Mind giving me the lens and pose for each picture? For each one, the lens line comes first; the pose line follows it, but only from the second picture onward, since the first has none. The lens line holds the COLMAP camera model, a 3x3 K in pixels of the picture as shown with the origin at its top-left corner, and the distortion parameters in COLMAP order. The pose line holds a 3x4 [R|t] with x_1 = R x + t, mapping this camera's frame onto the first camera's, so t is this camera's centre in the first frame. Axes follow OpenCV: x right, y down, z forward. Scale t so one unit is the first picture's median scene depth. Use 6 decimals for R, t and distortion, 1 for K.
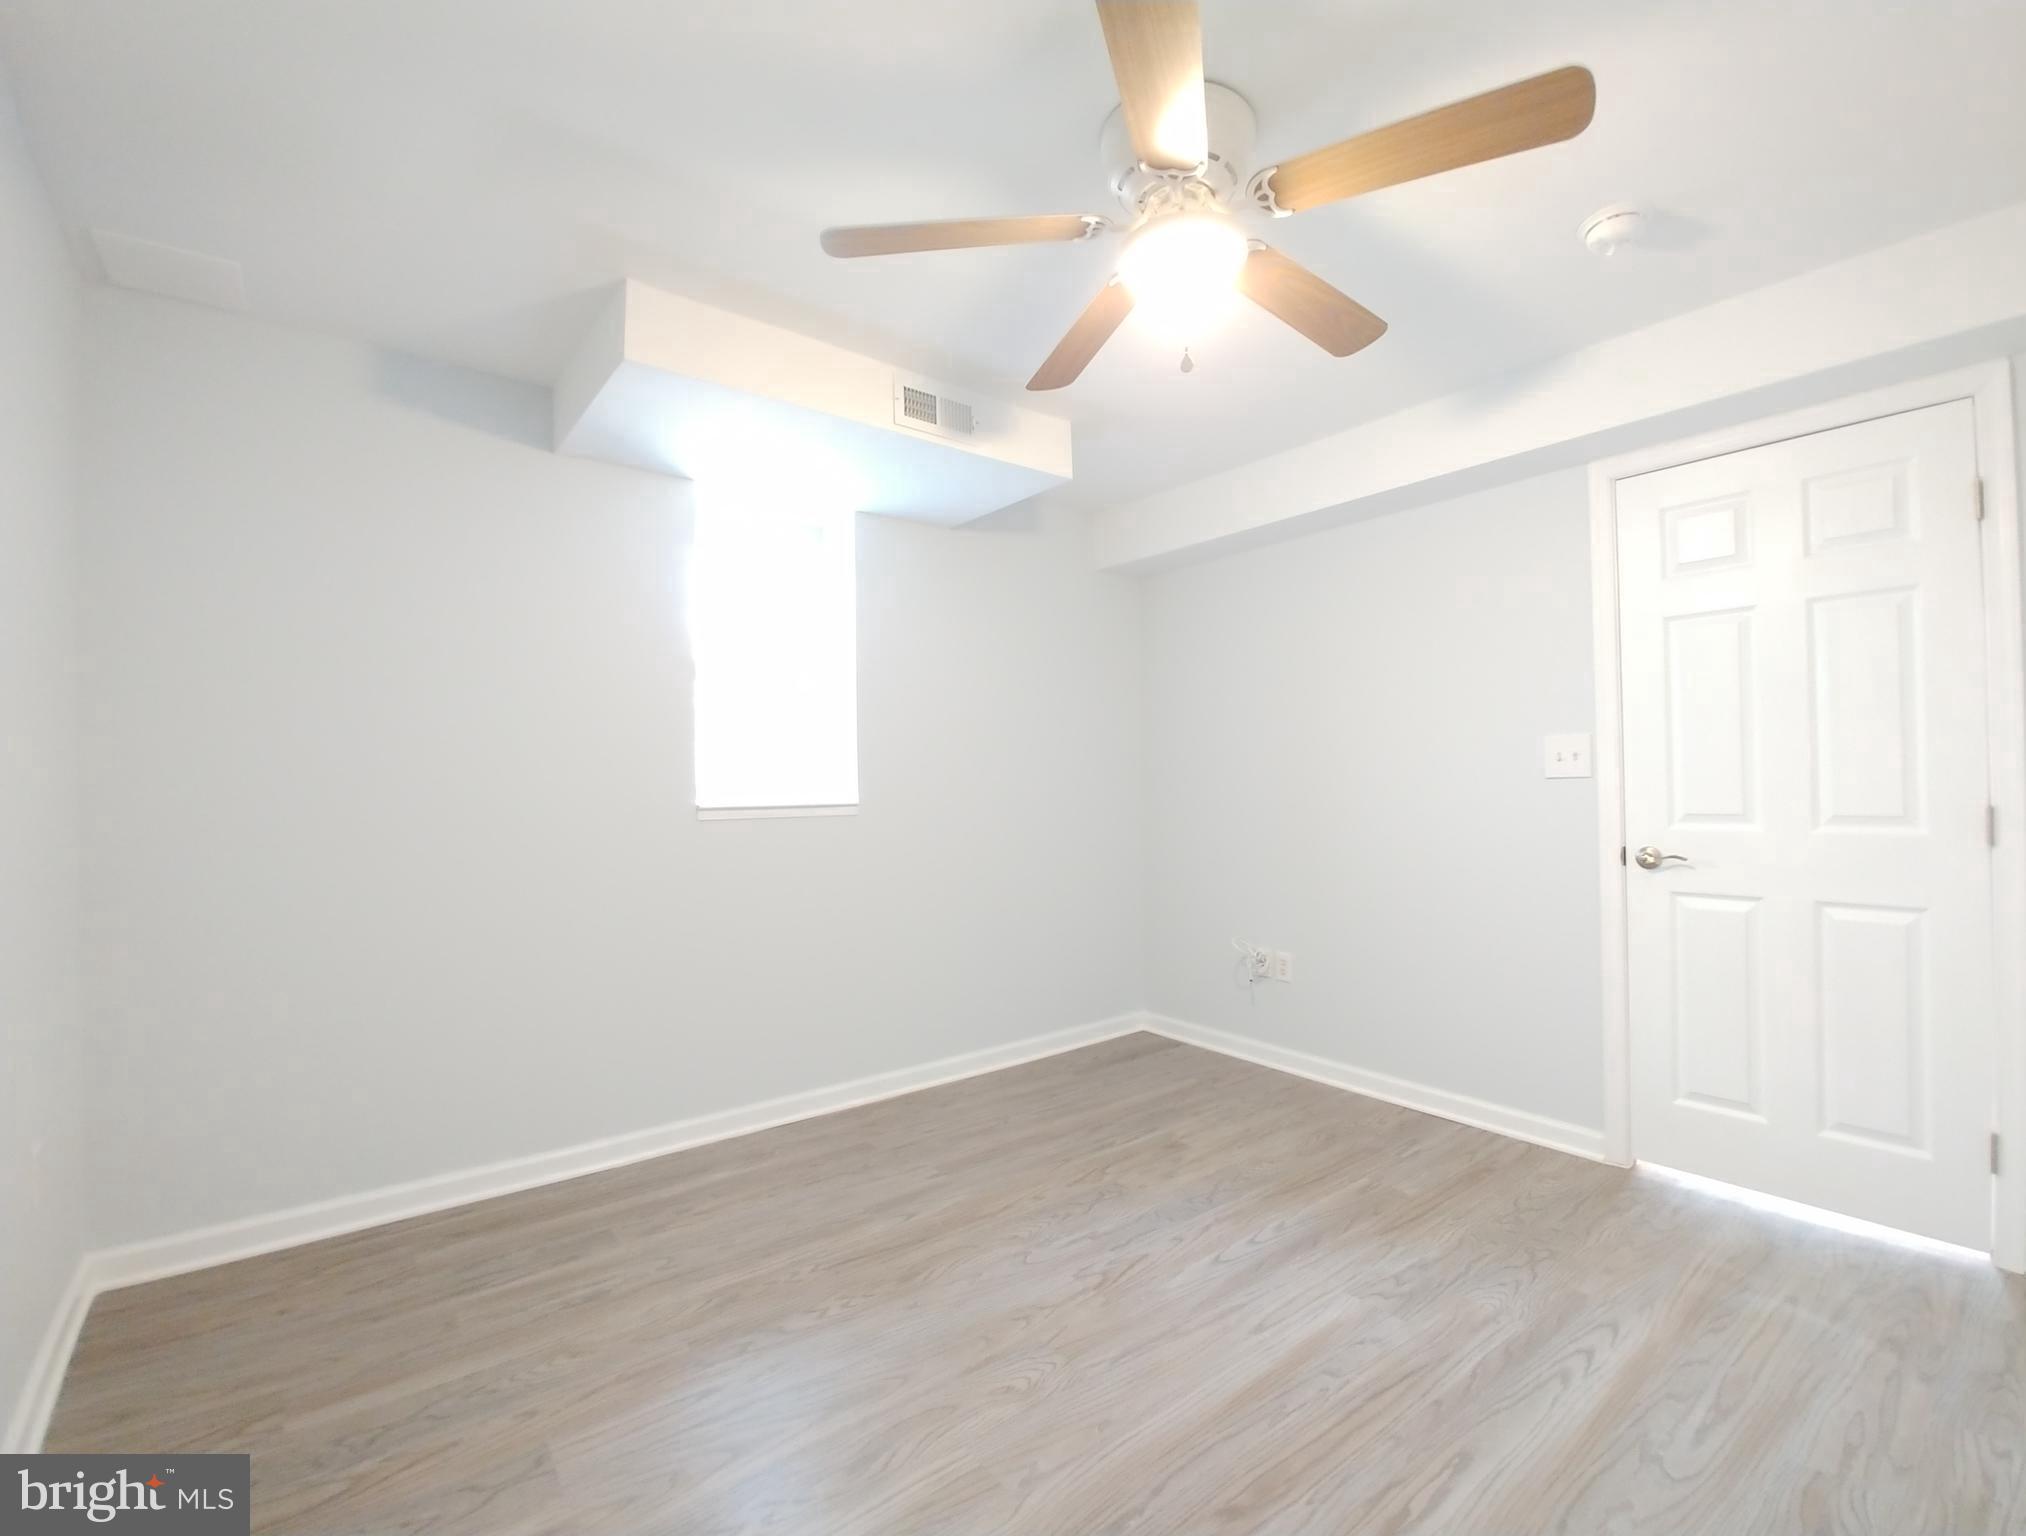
lens RADIAL K [[872.3, 0, 1057.2], [0, 872.3, 769.6], [0, 0, 1]] dist [-0.023215, 0.000567]
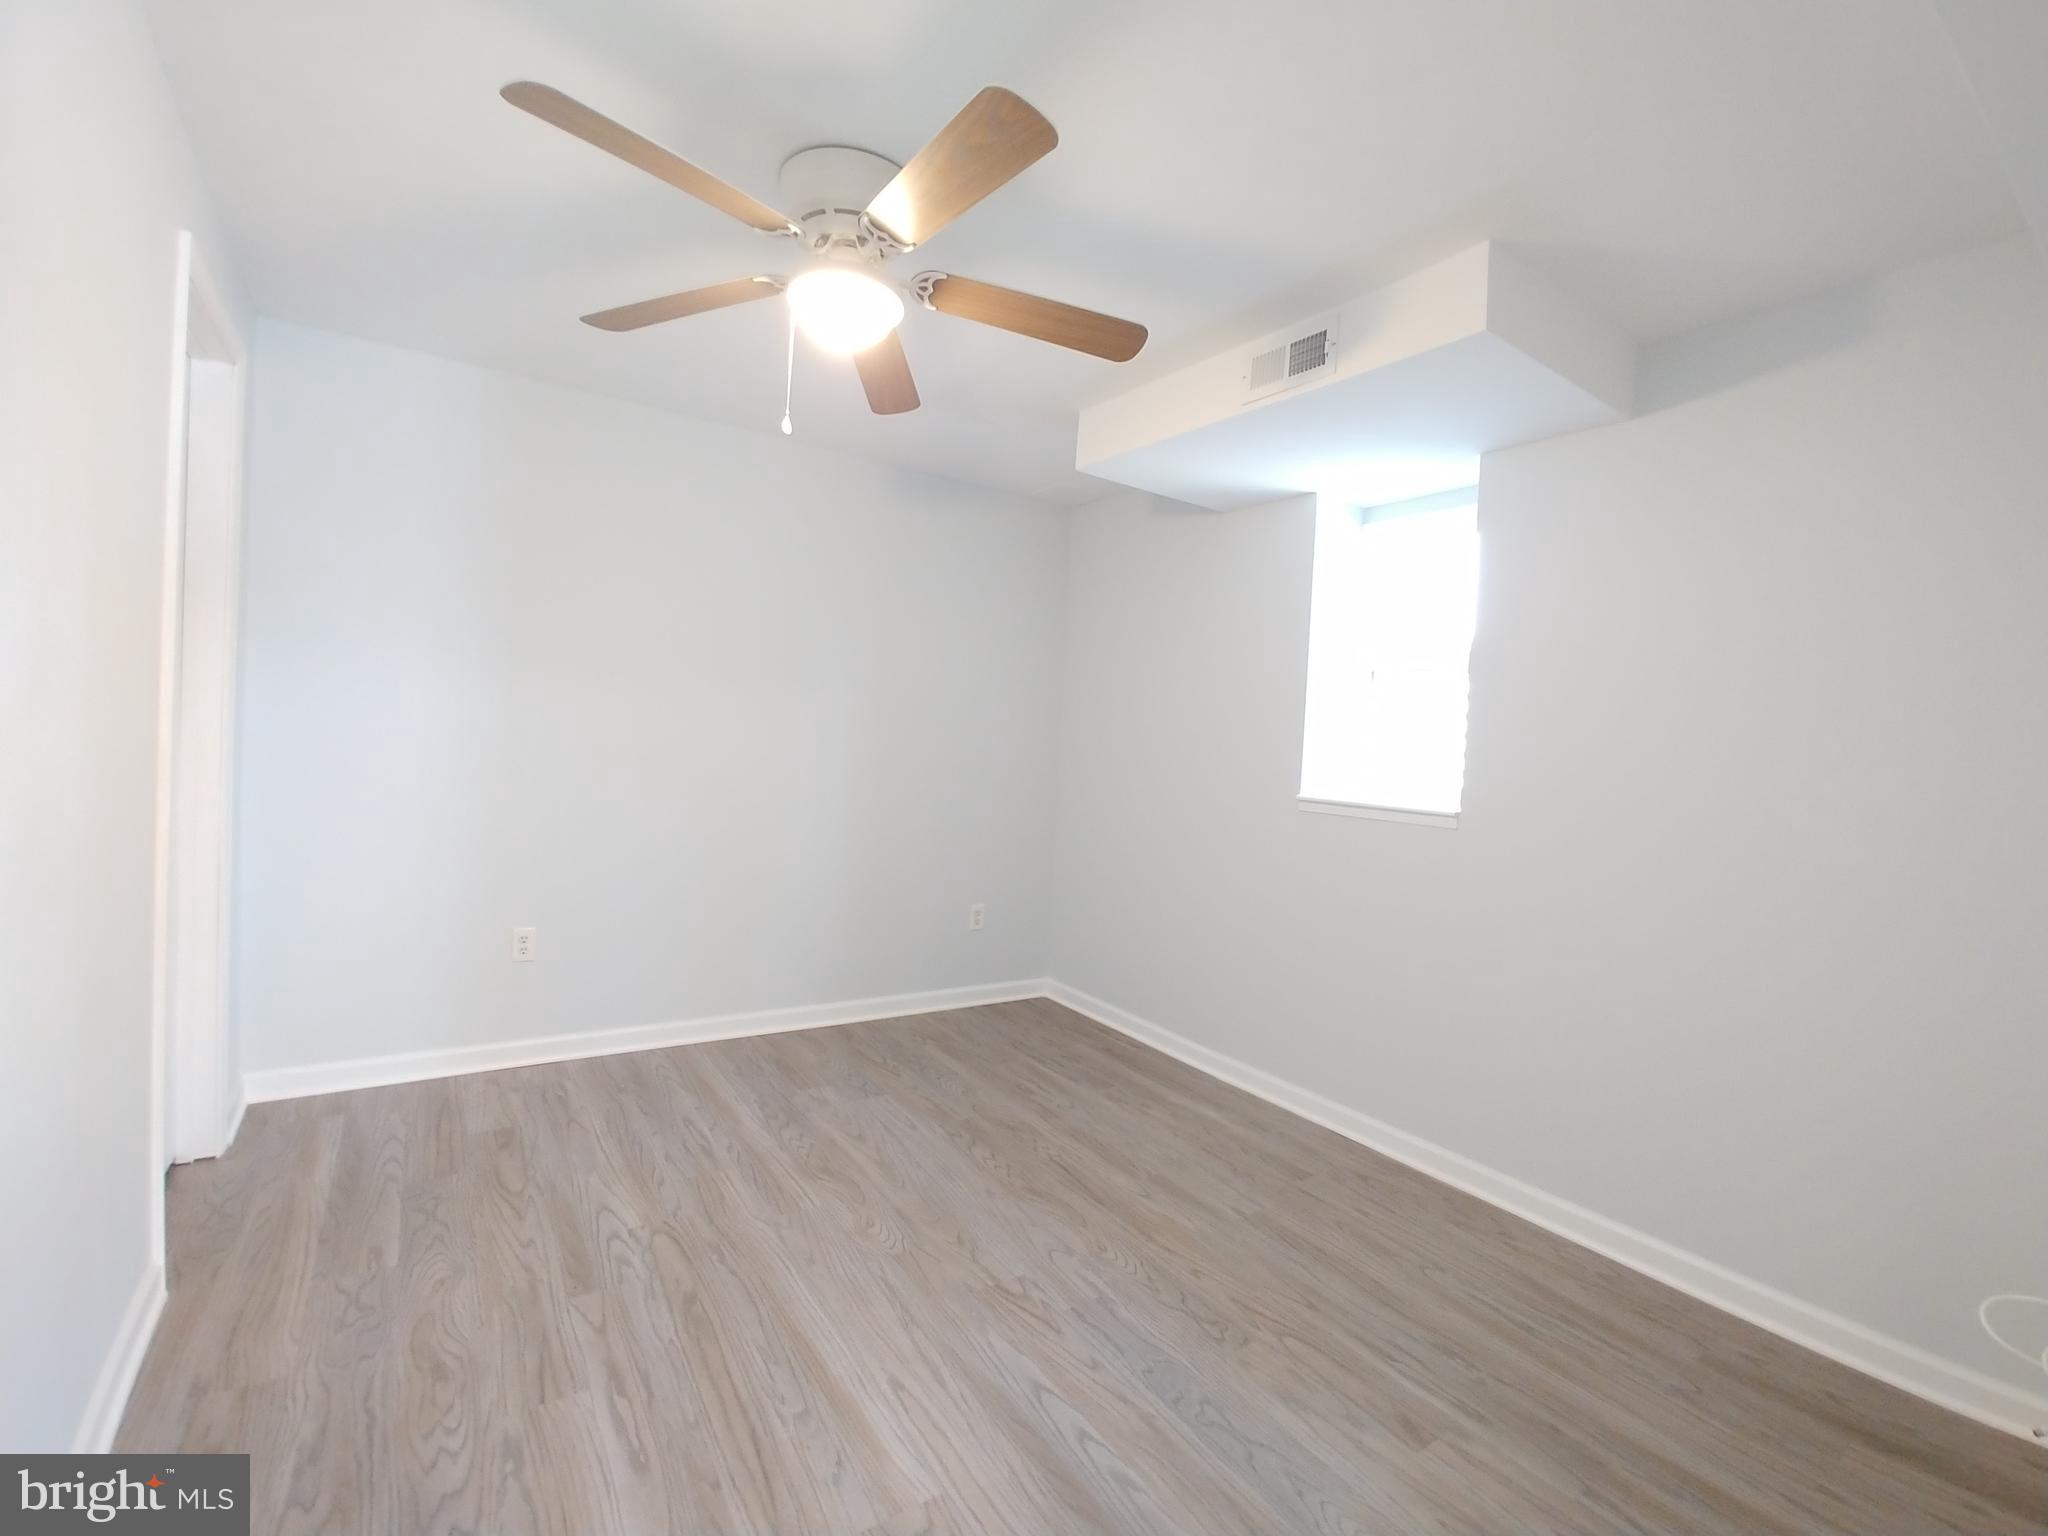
lens RADIAL K [[894.6, 0, 1036.3], [0, 894.6, 759.4], [0, 0, 1]] dist [-0.023028, 0.000311]
pose [[-0.085864, 0.026378, -0.995958, 1.071092], [-0.033970, 0.998991, 0.029387, -0.039286], [0.995728, 0.036356, -0.084882, 1.138610]]
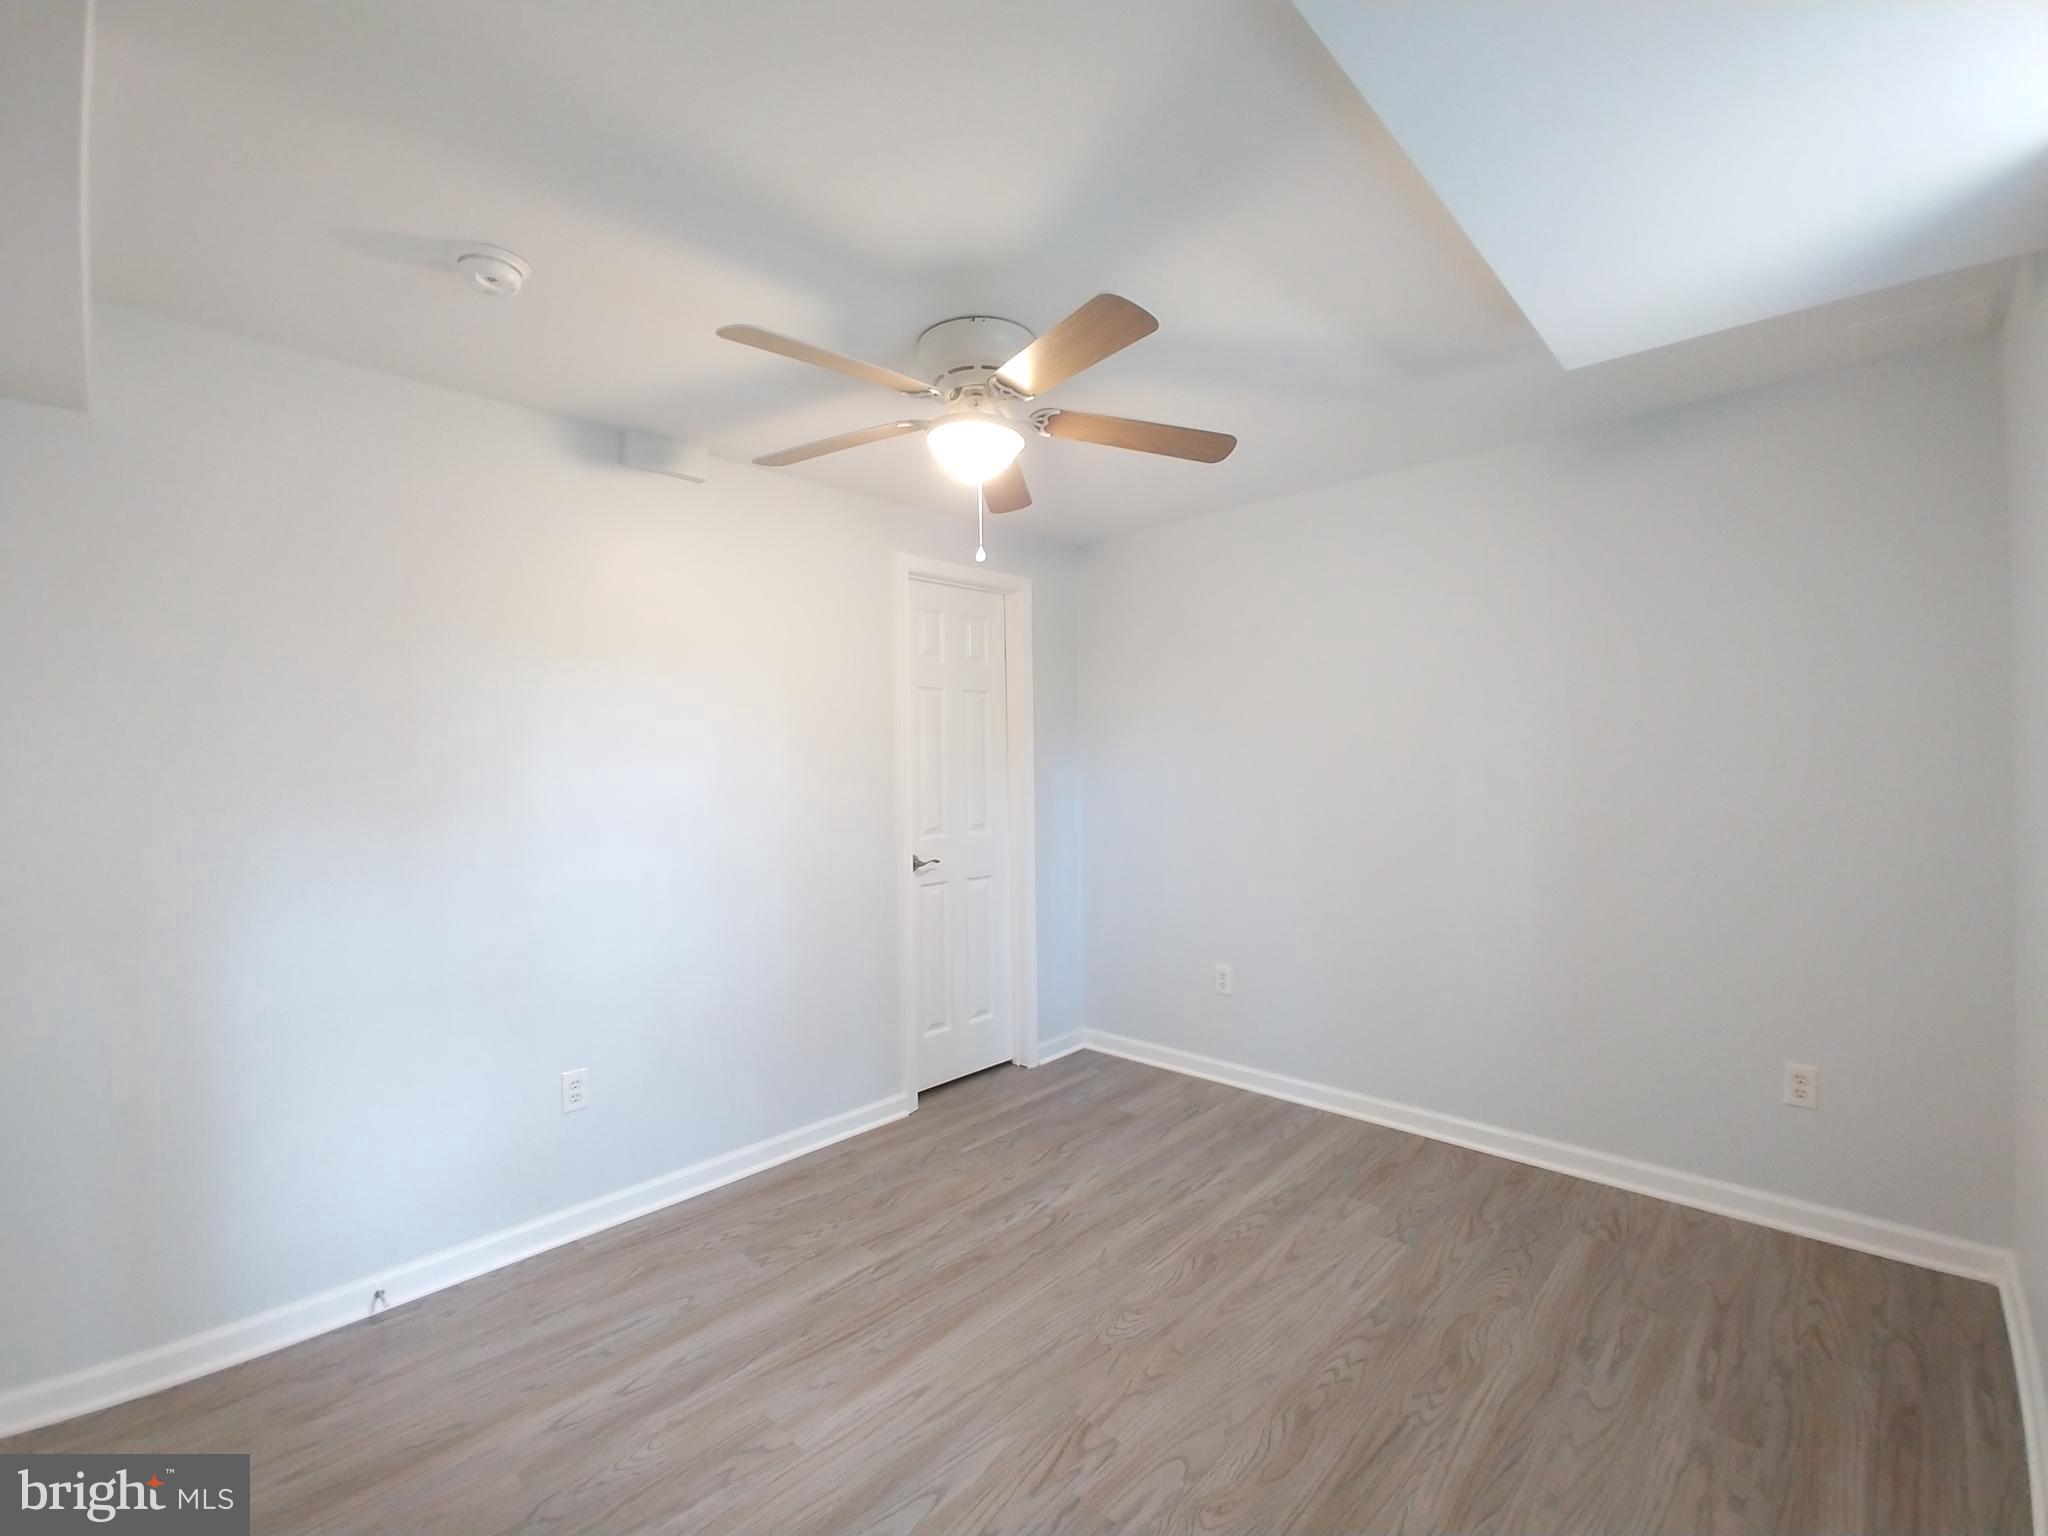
lens RADIAL K [[894.6, 0, 1036.3], [0, 894.6, 759.4], [0, 0, 1]] dist [-0.023028, 0.000311]
pose [[-0.993200, 0.027658, -0.113088, 0.185290], [0.031412, 0.999009, -0.031548, -0.054001], [0.112104, -0.034886, -0.993084, 1.963511]]
